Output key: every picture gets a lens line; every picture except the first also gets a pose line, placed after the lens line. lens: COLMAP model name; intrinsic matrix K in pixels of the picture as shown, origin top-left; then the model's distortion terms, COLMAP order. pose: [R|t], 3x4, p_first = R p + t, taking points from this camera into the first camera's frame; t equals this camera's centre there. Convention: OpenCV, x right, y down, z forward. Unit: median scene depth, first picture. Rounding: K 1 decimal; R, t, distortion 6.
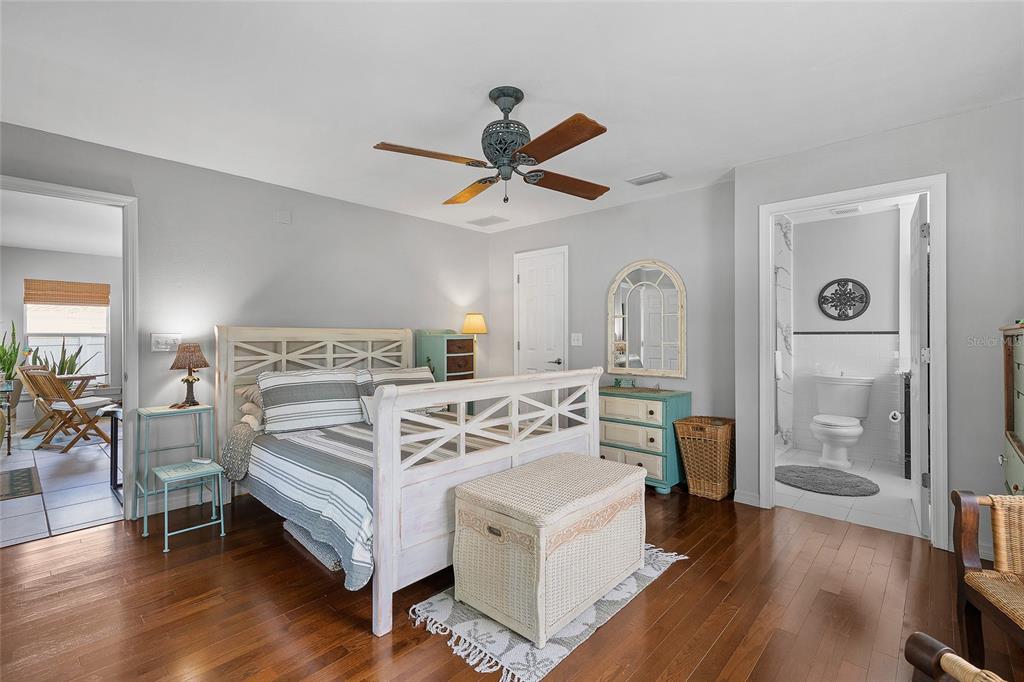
lens RADIAL K [[460.0, 0, 506.2], [0, 460.0, 343.9], [0, 0, 1]] dist [-0.000101, -0.000200]
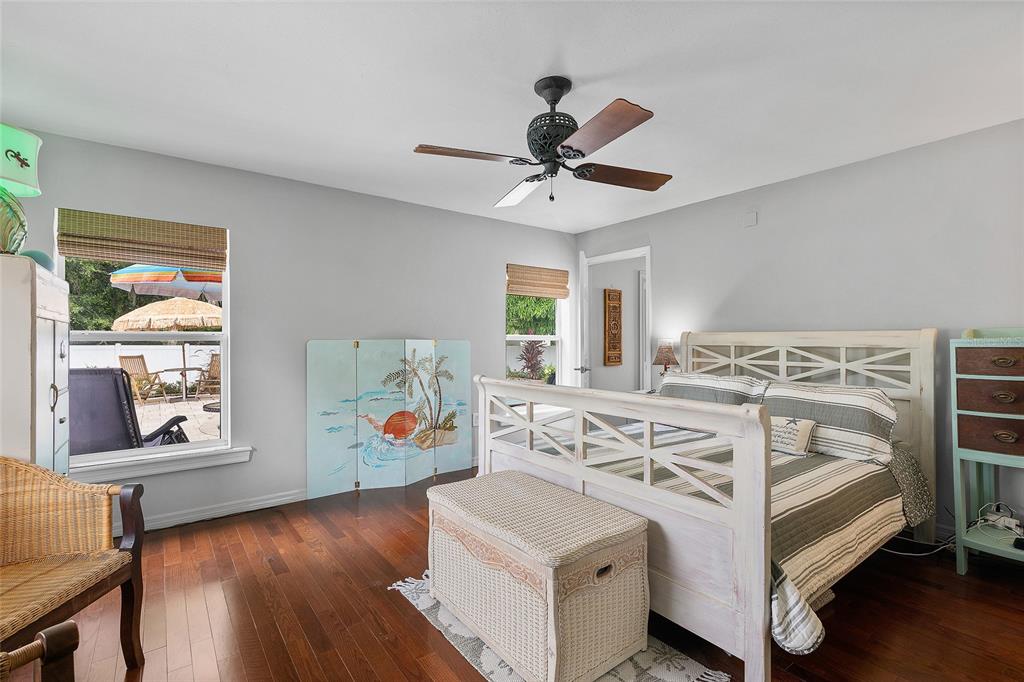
lens RADIAL K [[460.0, 0, 506.2], [0, 460.0, 343.9], [0, 0, 1]] dist [-0.000101, -0.000200]
pose [[-0.185632, 0.008237, -0.982585, 0.610937], [-0.013953, 0.999842, 0.011018, -0.014660], [0.982520, 0.015755, -0.185488, 0.696534]]
